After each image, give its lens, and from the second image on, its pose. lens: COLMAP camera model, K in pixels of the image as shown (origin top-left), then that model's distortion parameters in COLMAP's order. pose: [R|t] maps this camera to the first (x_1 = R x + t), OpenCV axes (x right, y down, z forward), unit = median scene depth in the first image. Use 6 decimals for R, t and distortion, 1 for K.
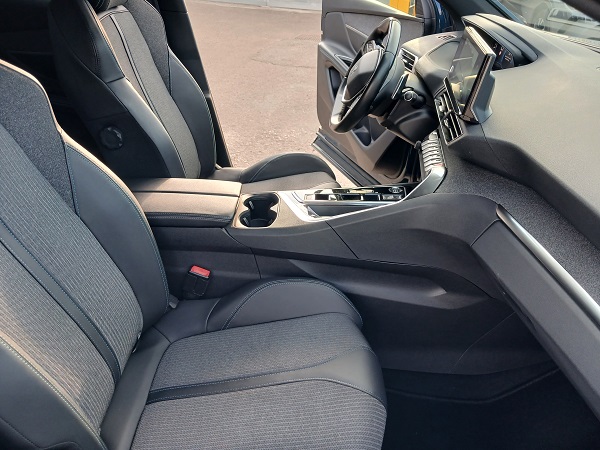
lens RADIAL K [[469.0, 0, 301.7], [0, 469.0, 212.9], [0, 0, 1]] dist [0.104784, -0.202787]
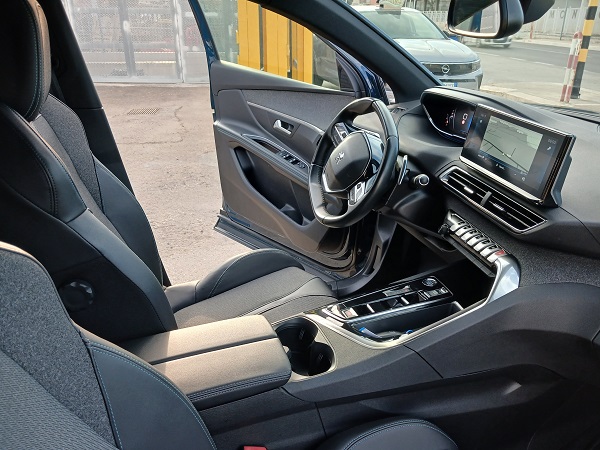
lens RADIAL K [[474.1, 0, 309.2], [0, 474.1, 224.6], [0, 0, 1]] dist [-0.005226, -0.002800]
pose [[0.923641, -0.168450, 0.344256, -0.309991], [0.201941, 0.977331, -0.063585, -0.148884], [-0.325741, 0.128249, 0.936720, 0.223961]]
